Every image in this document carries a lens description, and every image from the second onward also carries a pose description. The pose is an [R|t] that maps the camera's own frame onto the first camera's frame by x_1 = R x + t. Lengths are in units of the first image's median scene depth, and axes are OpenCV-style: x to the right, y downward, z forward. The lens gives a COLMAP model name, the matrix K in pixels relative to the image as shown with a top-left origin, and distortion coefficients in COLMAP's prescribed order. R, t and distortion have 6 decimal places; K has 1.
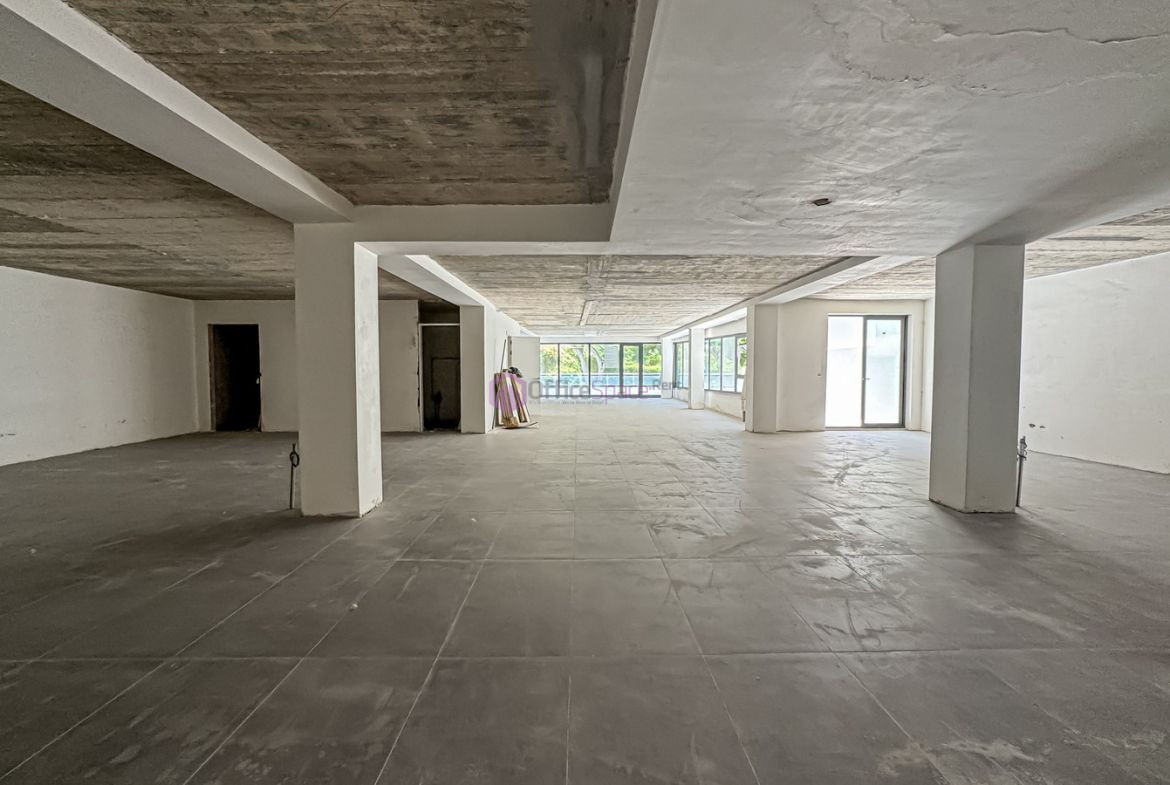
lens RADIAL K [[514.8, 0, 588.9], [0, 514.8, 394.1], [0, 0, 1]] dist [-0.028369, -0.000081]
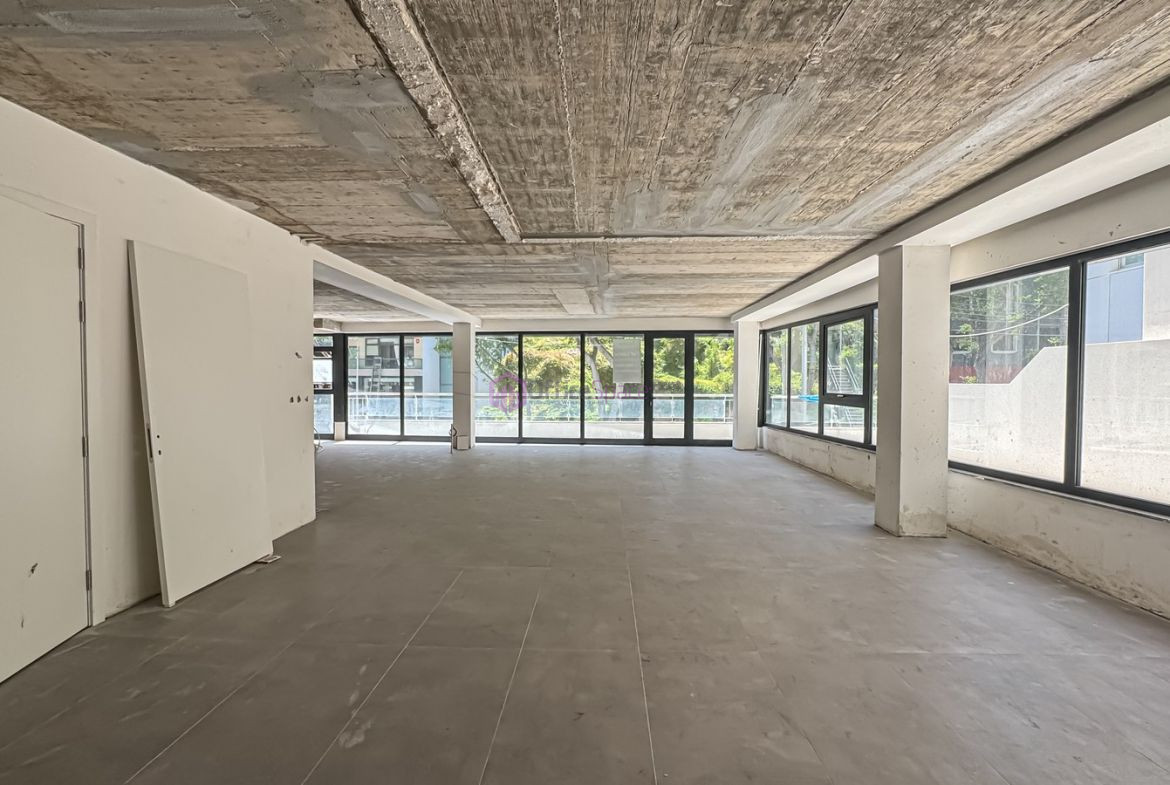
lens RADIAL K [[514.8, 0, 588.9], [0, 514.8, 394.1], [0, 0, 1]] dist [-0.028369, -0.000081]
pose [[0.998791, 0.008168, -0.048468, 0.064317], [-0.009249, 0.999713, -0.022121, -0.061395], [0.048274, 0.022542, 0.998580, 1.087540]]
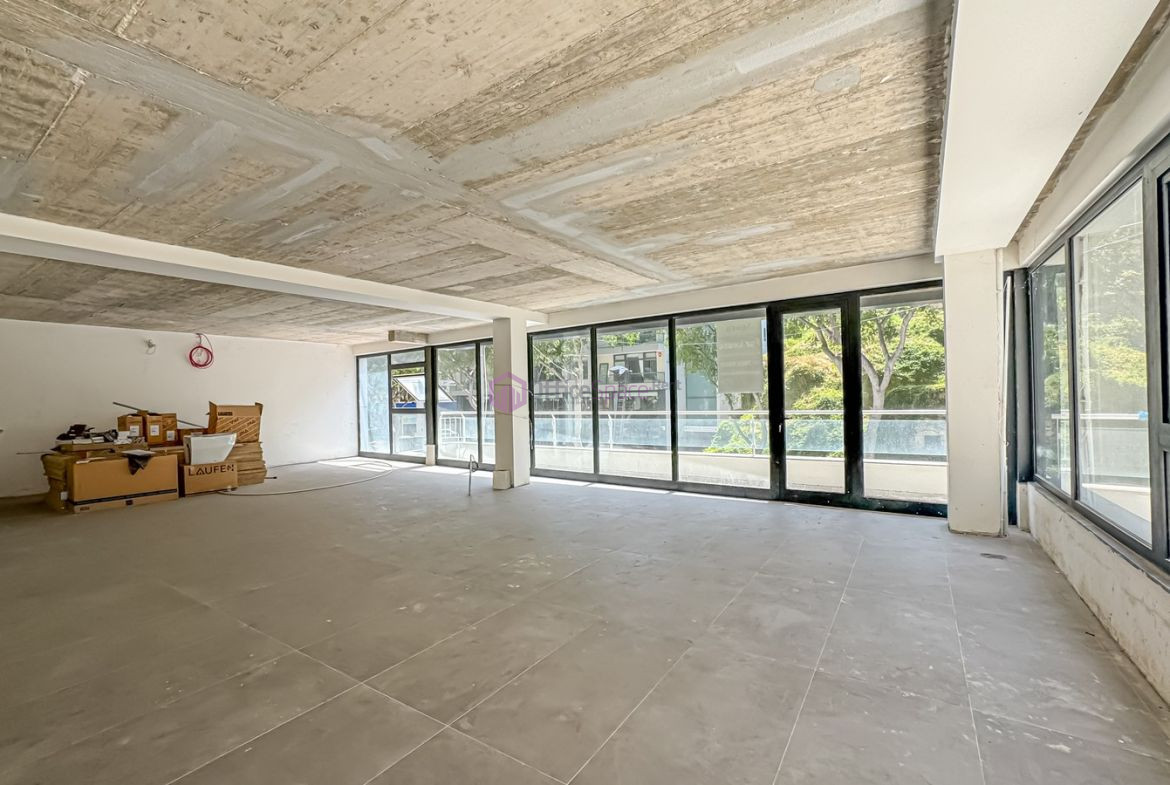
lens RADIAL K [[514.8, 0, 588.9], [0, 514.8, 394.1], [0, 0, 1]] dist [-0.028369, -0.000081]
pose [[0.829335, -0.018823, -0.558434, 0.275596], [-0.006236, 0.999058, -0.042937, -0.077448], [0.558716, 0.039092, 0.828437, 1.494908]]
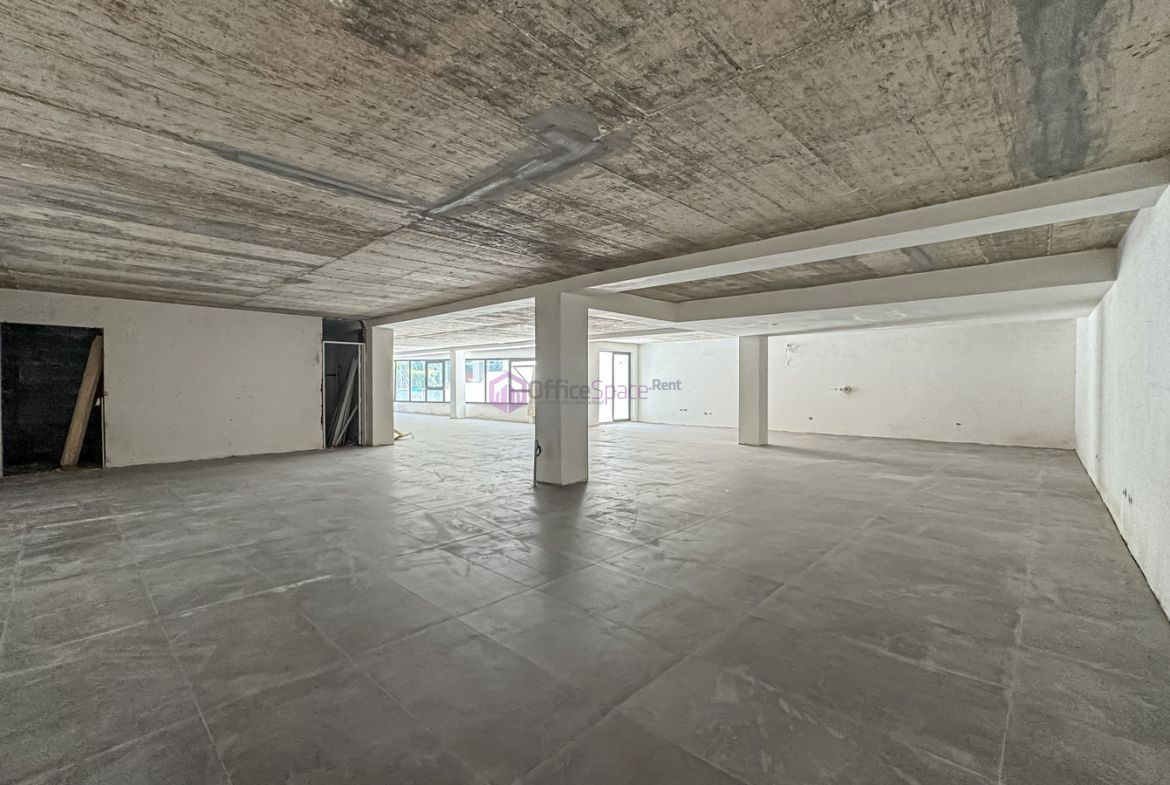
lens RADIAL K [[514.8, 0, 588.9], [0, 514.8, 394.1], [0, 0, 1]] dist [-0.028369, -0.000081]
pose [[0.696154, -0.013630, 0.717763, -0.654309], [0.032172, 0.999408, -0.012225, -0.004889], [-0.717171, 0.031603, 0.696180, -0.049918]]
